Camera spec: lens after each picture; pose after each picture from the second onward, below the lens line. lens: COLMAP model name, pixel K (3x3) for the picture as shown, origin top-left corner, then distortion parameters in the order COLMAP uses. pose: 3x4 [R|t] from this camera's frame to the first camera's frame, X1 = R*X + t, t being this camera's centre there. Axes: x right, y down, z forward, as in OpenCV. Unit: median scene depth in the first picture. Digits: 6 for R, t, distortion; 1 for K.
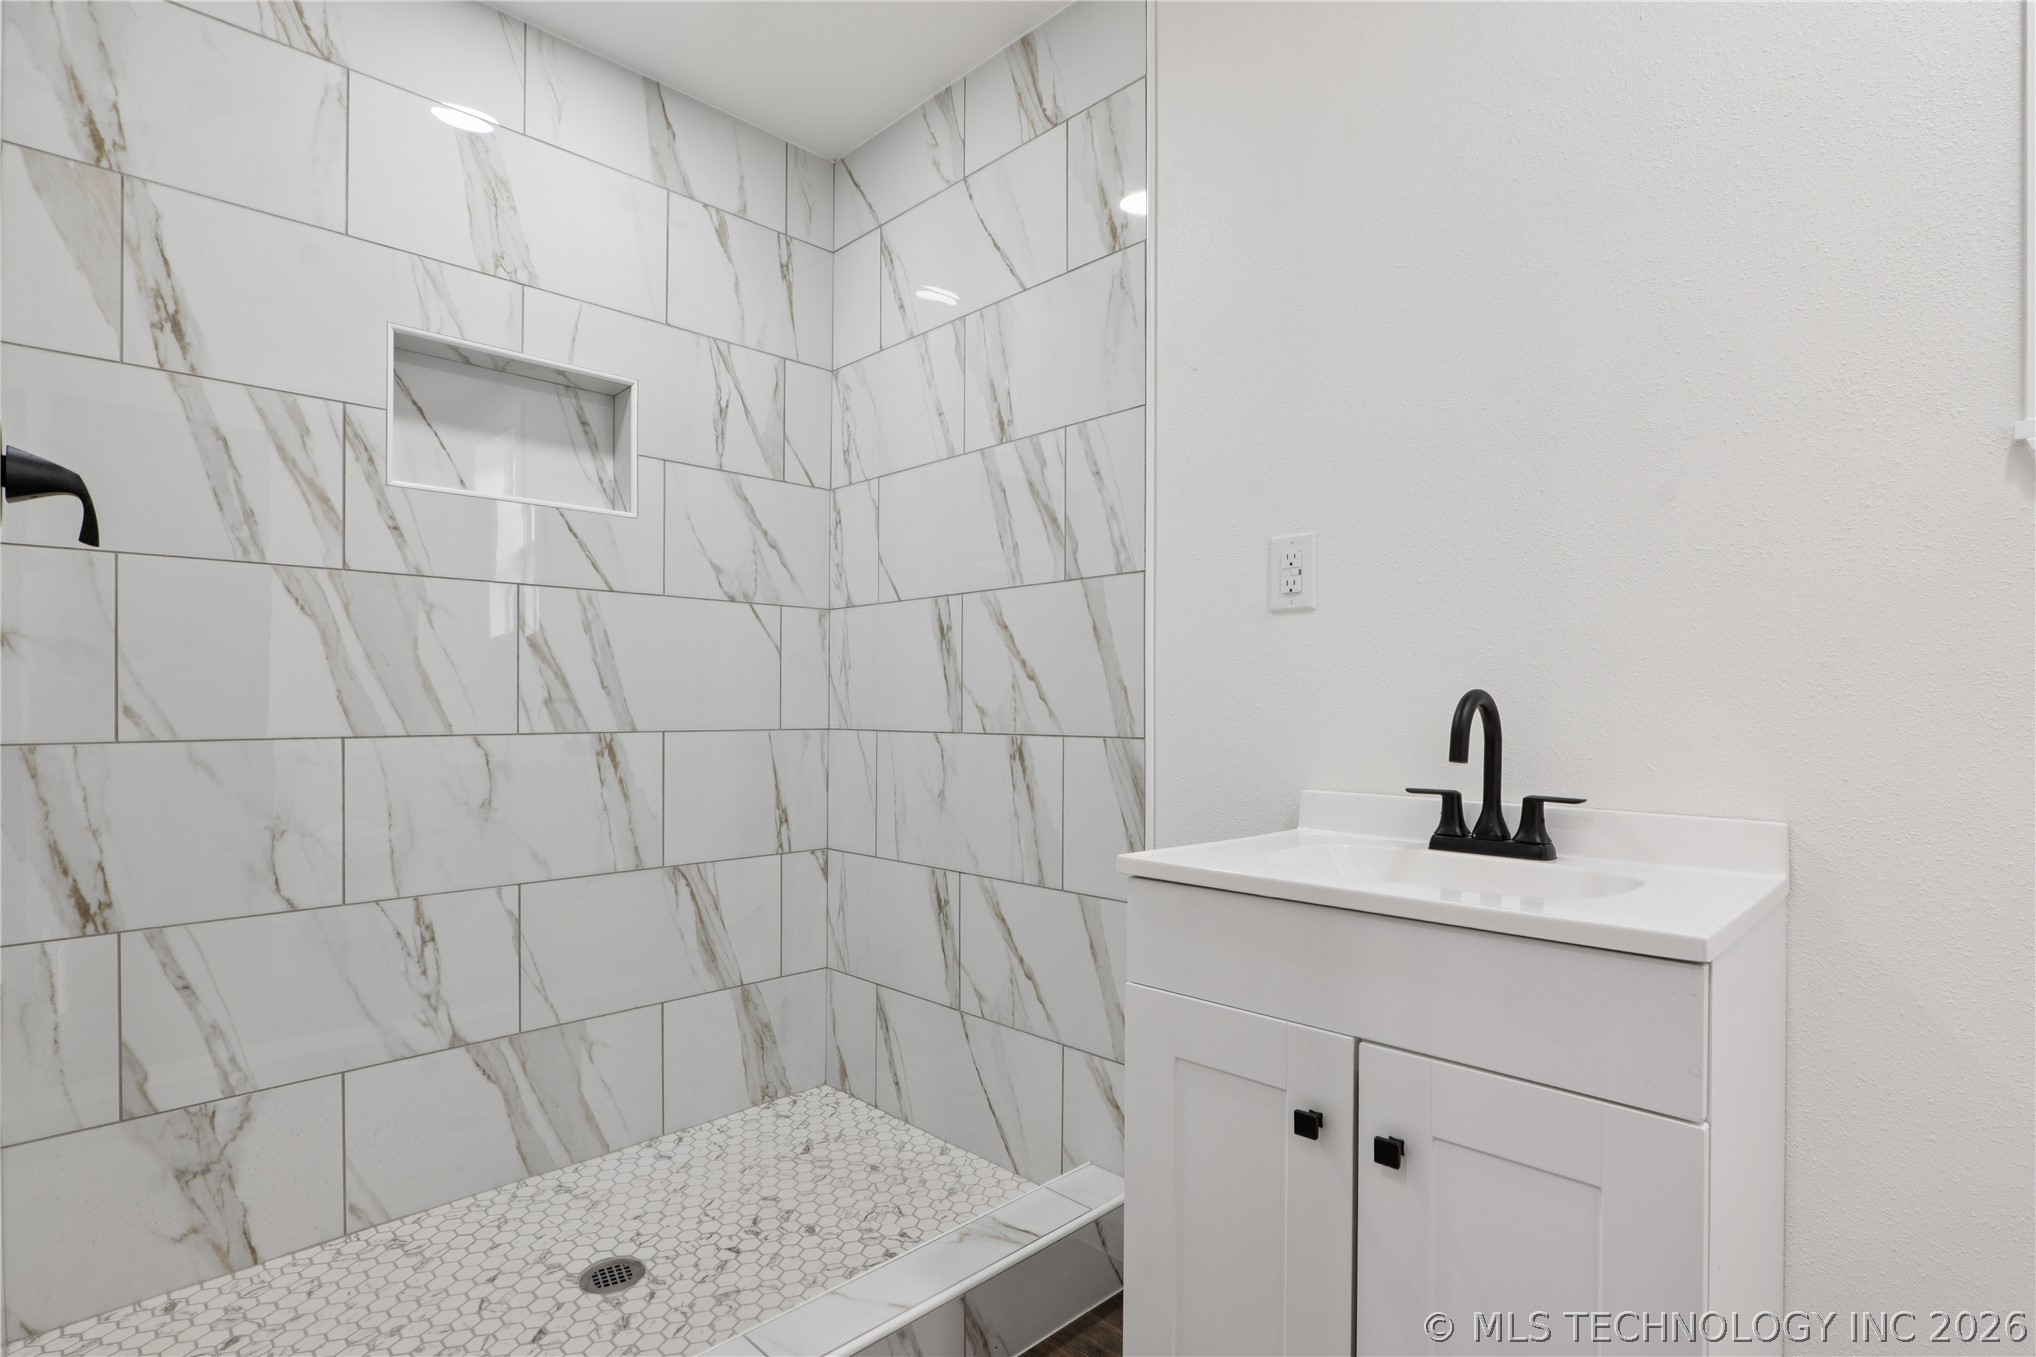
lens RADIAL K [[980.4, 0, 1029.4], [0, 980.4, 703.1], [0, 0, 1]] dist [-0.018908, 0.006710]
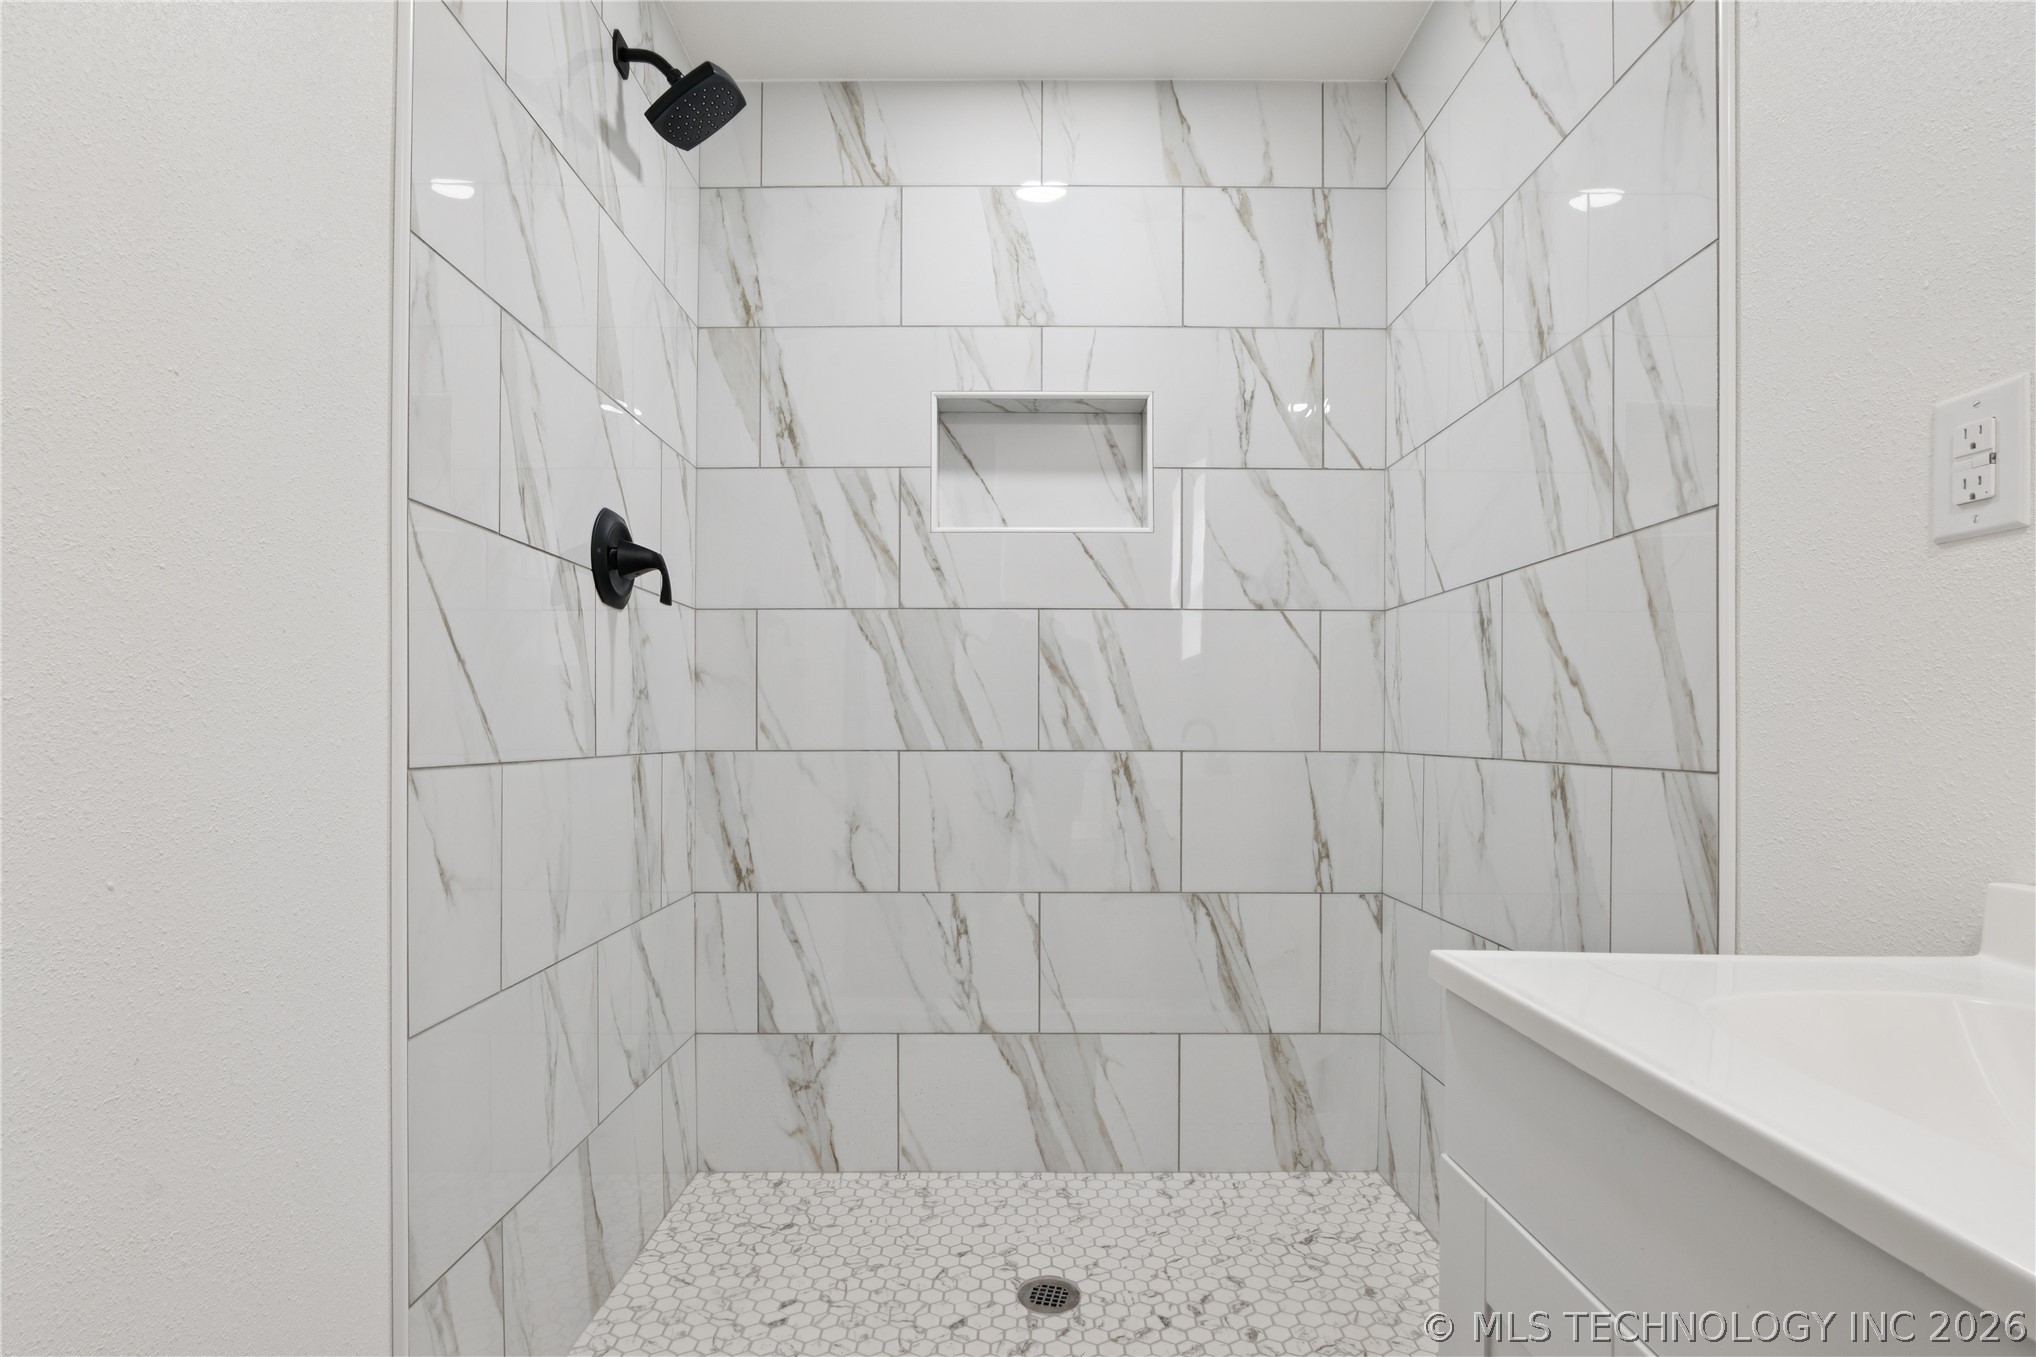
lens RADIAL K [[992.1, 0, 1020.4], [0, 992.1, 723.0], [0, 0, 1]] dist [-0.021655, 0.007708]
pose [[0.709223, -0.002483, -0.704980, 0.216794], [0.000080, 0.999994, -0.003442, 0.005304], [0.704984, 0.002385, 0.709219, 0.216802]]
